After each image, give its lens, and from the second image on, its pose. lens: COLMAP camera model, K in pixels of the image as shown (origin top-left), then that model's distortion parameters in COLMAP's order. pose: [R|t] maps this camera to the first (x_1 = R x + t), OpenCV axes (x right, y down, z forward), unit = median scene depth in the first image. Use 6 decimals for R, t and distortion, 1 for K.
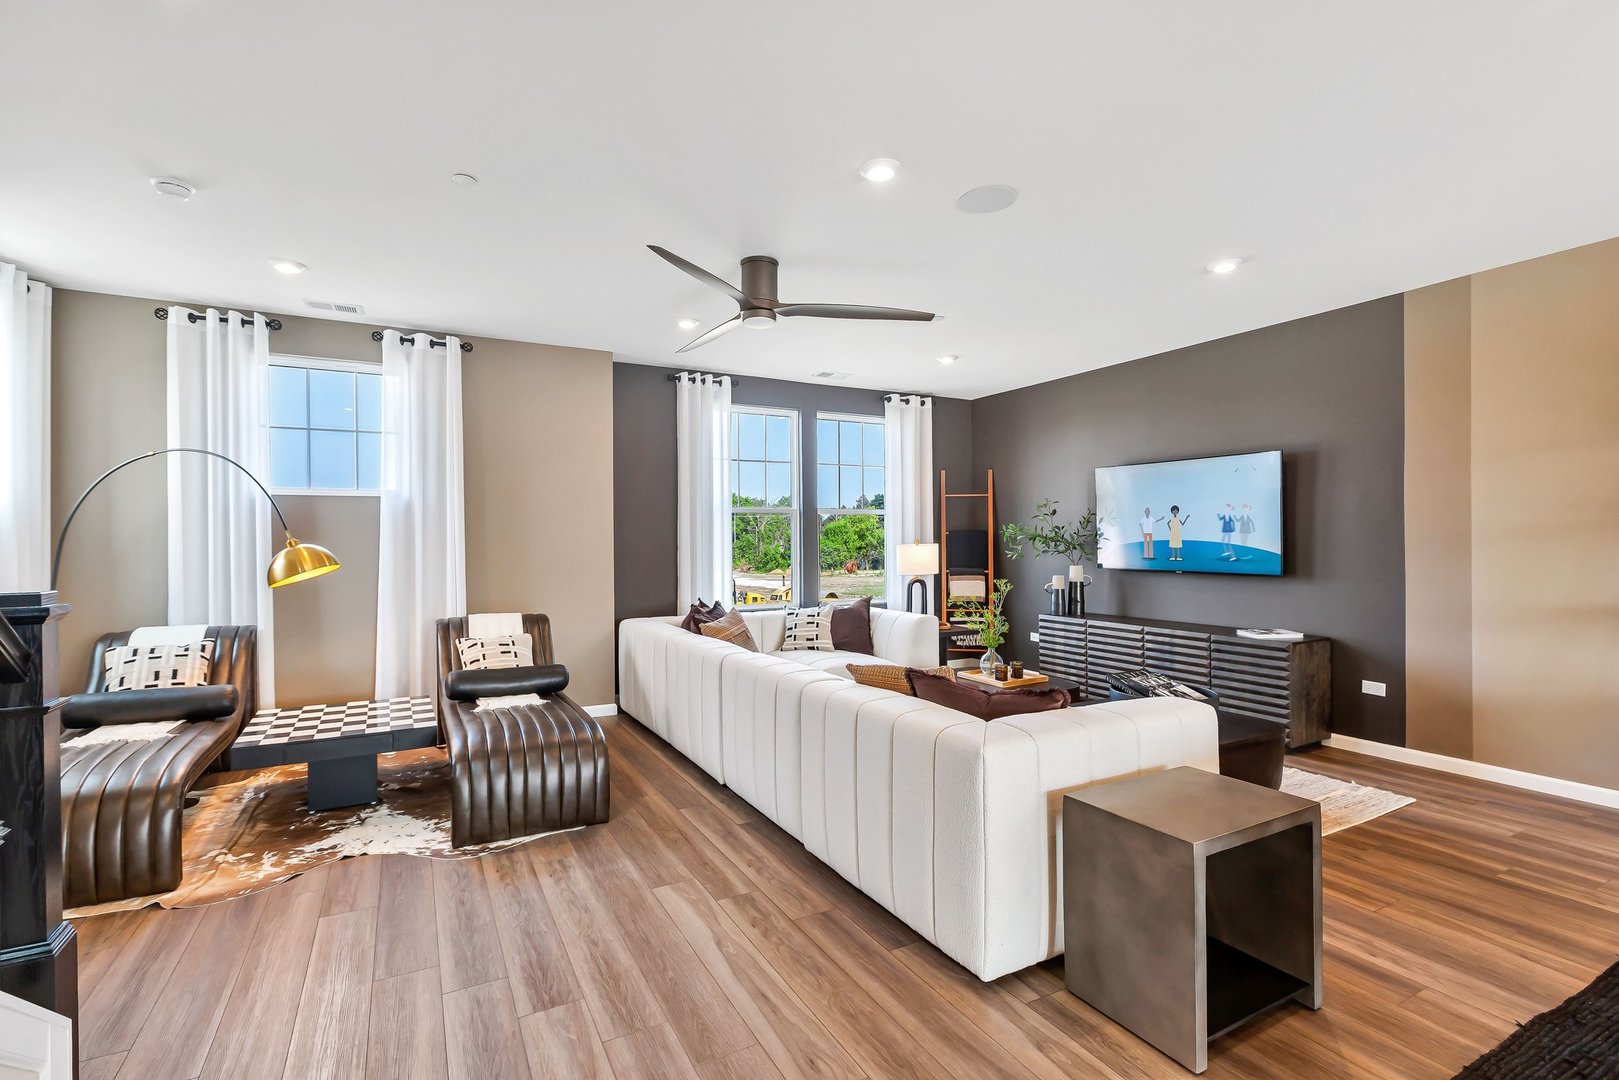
lens RADIAL K [[735.3, 0, 795.9], [0, 735.3, 546.8], [0, 0, 1]] dist [0.002921, -0.000086]
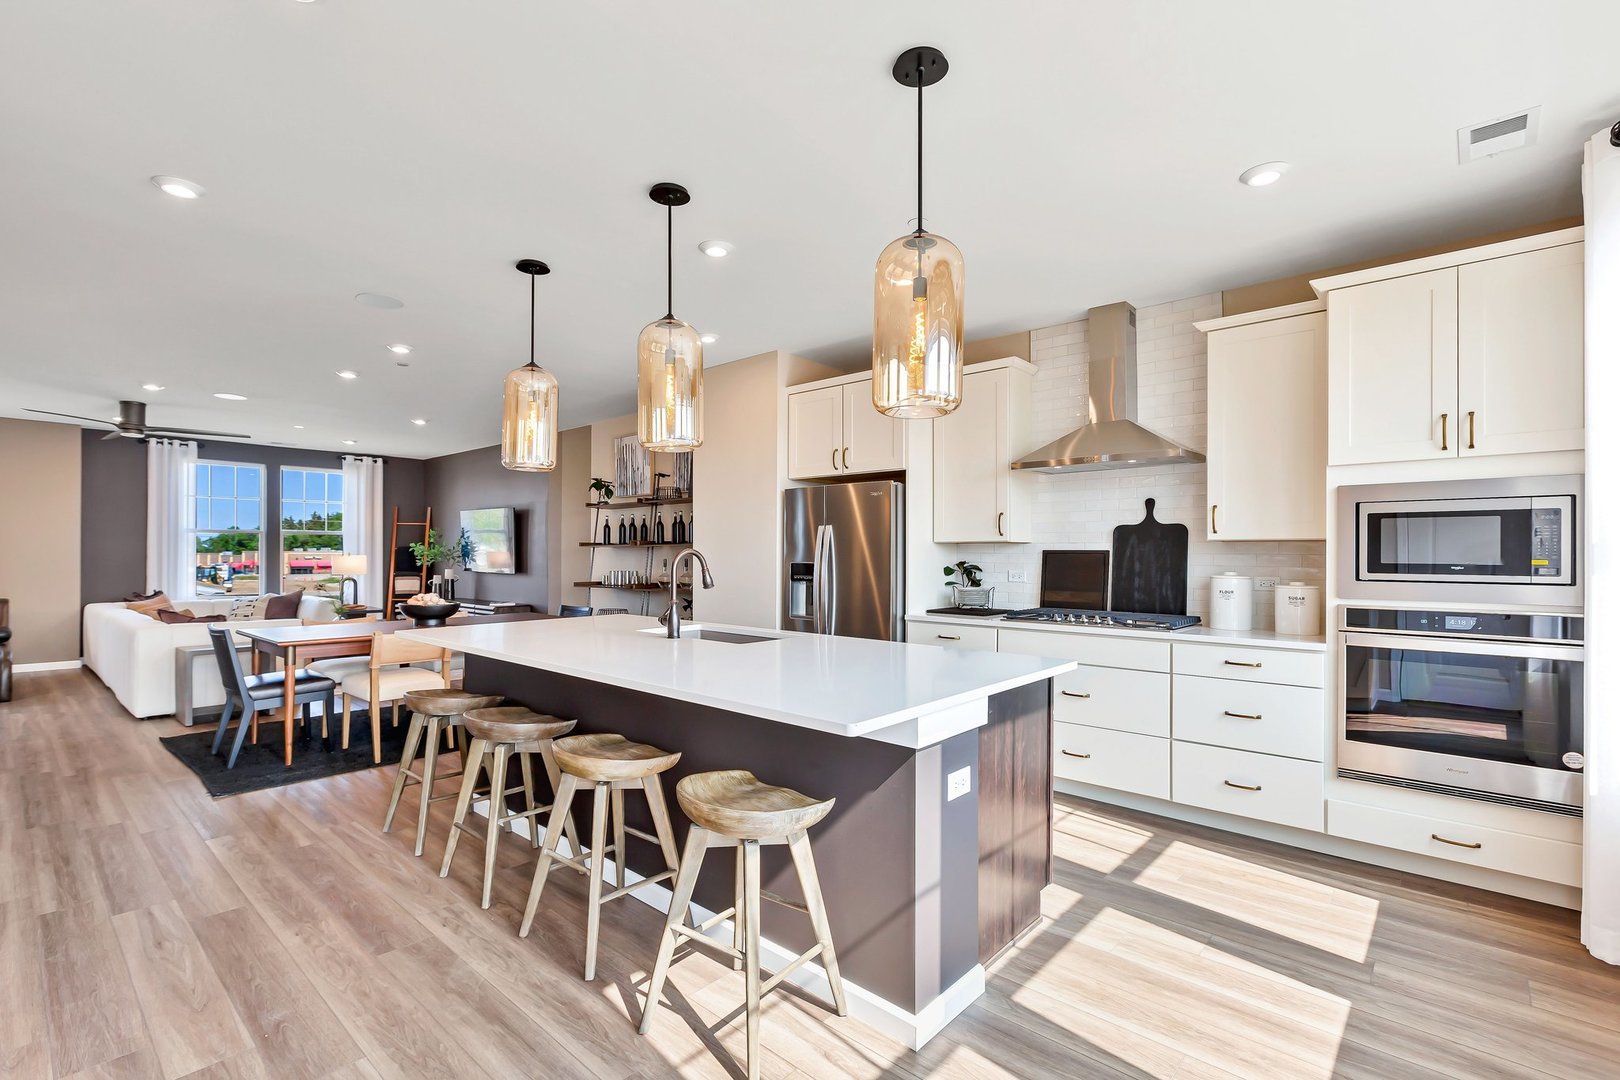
lens RADIAL K [[735.7, 0, 805.1], [0, 735.7, 554.6], [0, 0, 1]] dist [0.002921, -0.000086]
pose [[0.937726, 0.008057, 0.347283, 0.850055], [-0.005811, 0.999955, -0.007508, 0.001402], [-0.347328, 0.005023, 0.937730, -1.267029]]
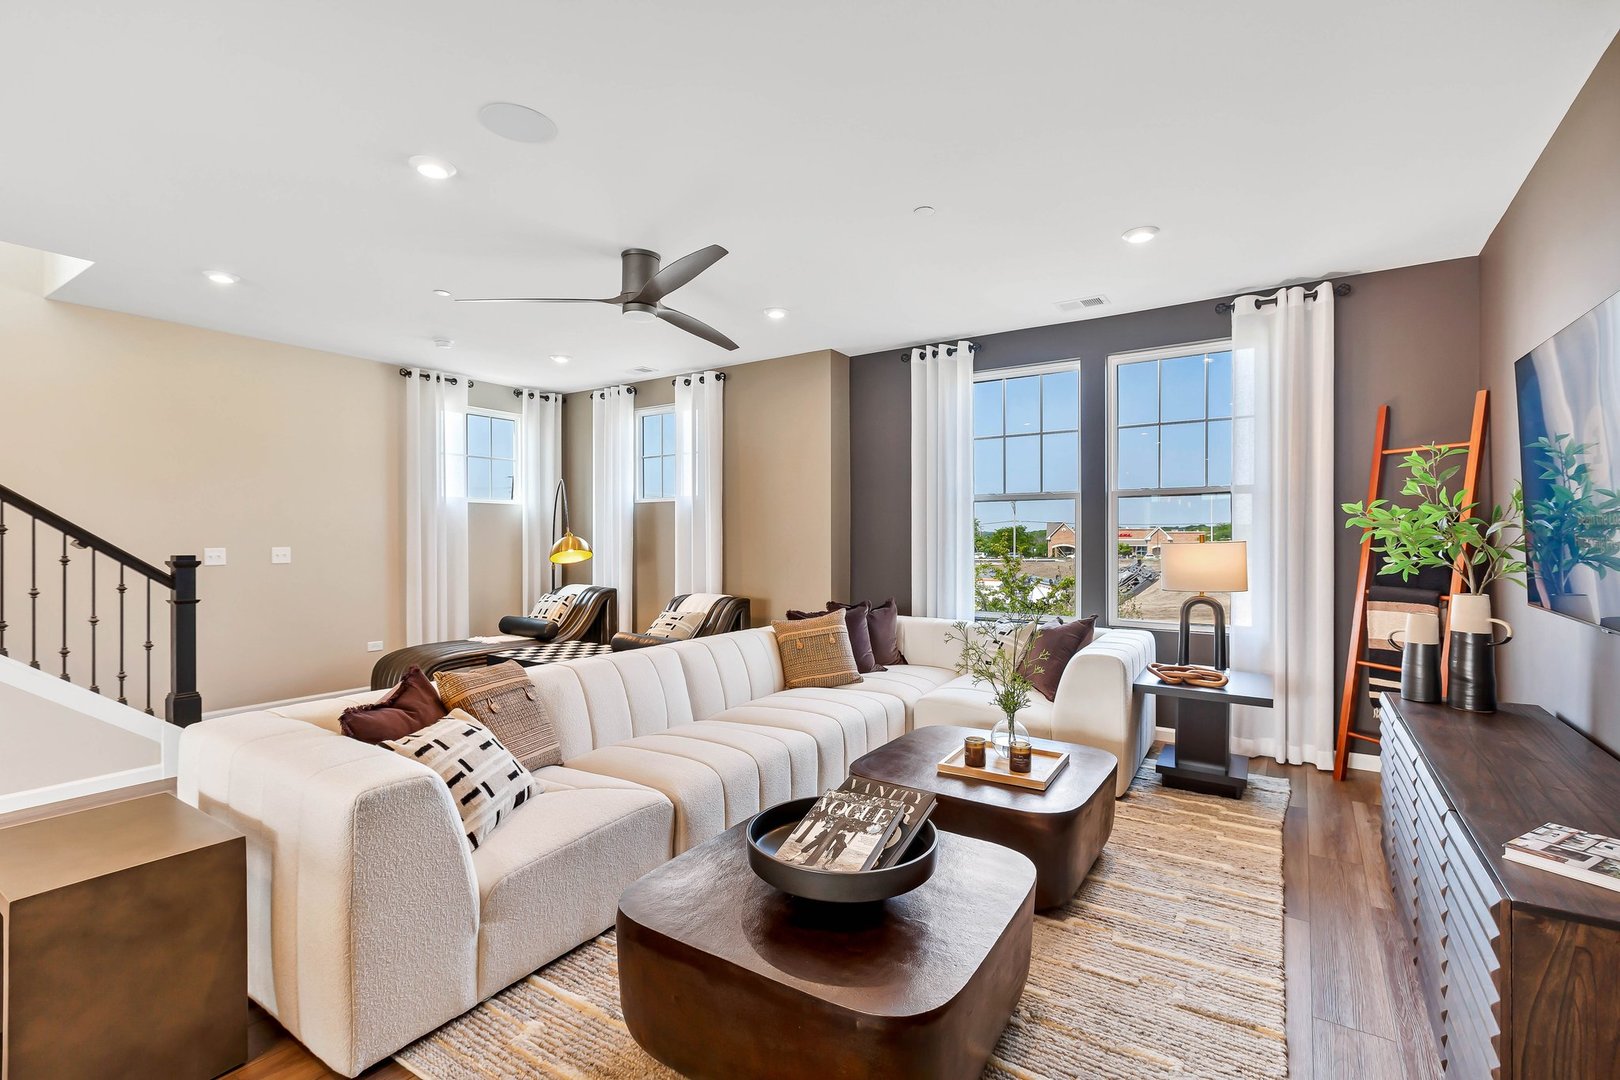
lens RADIAL K [[735.7, 0, 803.6], [0, 735.7, 538.5], [0, 0, 1]] dist [0.002921, -0.000086]
pose [[0.470615, 0.009393, -0.882289, 0.887900], [-0.009263, 0.999941, 0.005705, -0.010974], [0.882290, 0.005487, 0.470674, 0.682454]]
